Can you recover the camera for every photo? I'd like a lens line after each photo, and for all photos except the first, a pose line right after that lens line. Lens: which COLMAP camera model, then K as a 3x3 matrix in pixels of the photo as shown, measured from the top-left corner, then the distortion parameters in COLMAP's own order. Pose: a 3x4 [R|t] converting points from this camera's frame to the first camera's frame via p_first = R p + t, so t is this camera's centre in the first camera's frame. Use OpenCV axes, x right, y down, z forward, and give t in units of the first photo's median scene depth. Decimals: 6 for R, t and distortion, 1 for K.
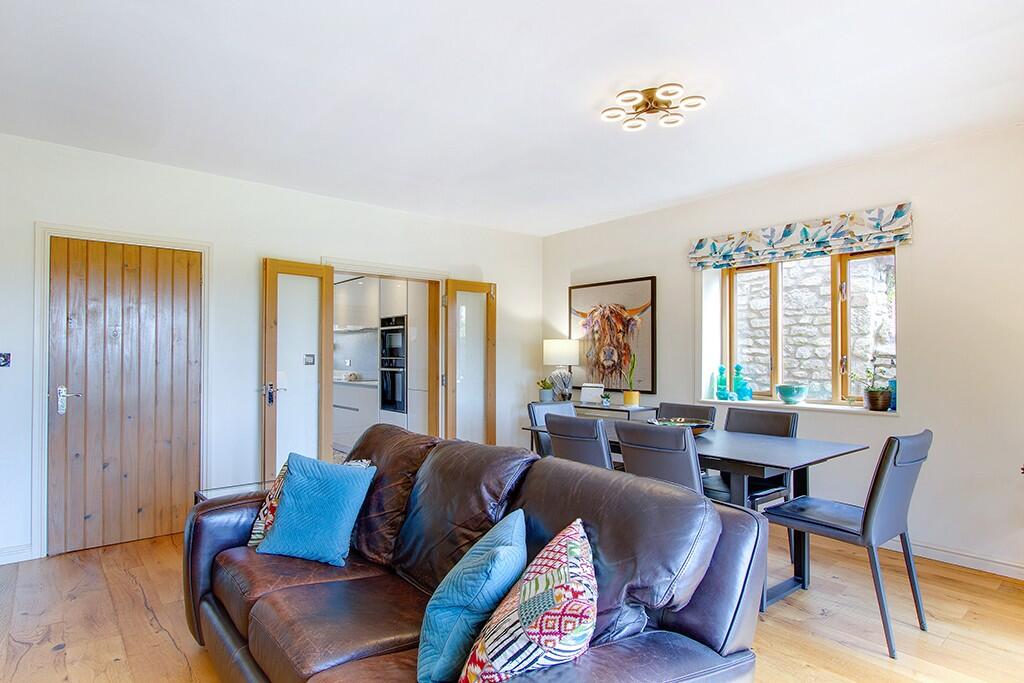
lens RADIAL K [[557.2, 0, 510.4], [0, 557.2, 350.1], [0, 0, 1]] dist [-0.004857, -0.001222]
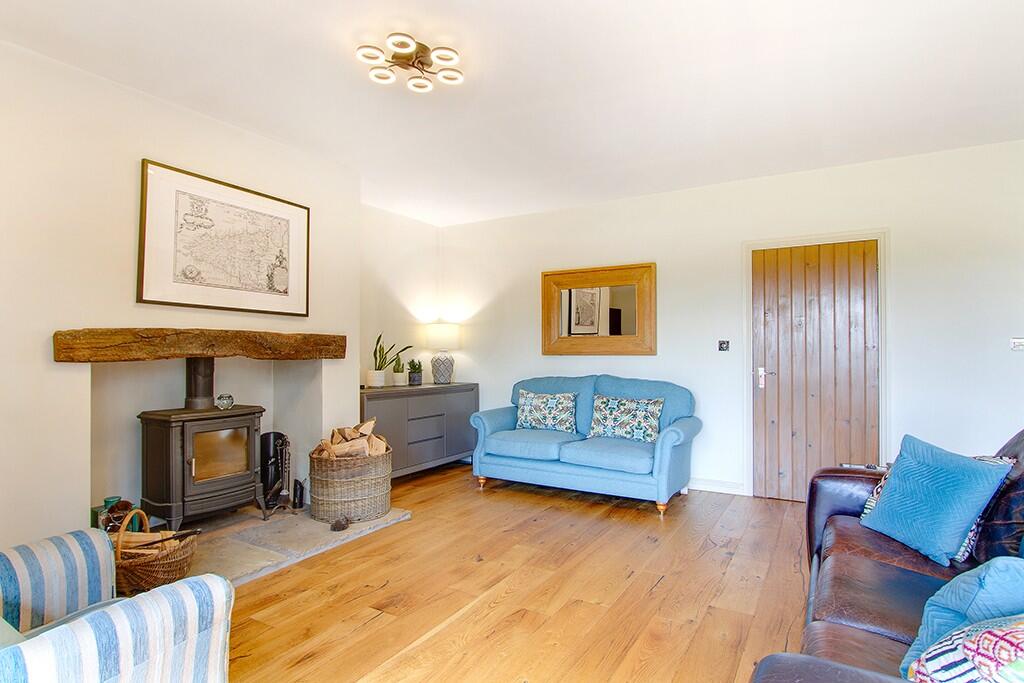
lens RADIAL K [[557.2, 0, 510.4], [0, 557.2, 350.1], [0, 0, 1]] dist [-0.004857, -0.001222]
pose [[0.309704, -0.012105, -0.950756, 0.233312], [0.012252, 0.999887, -0.008740, 0.031644], [0.950754, -0.008942, 0.309817, 0.052274]]
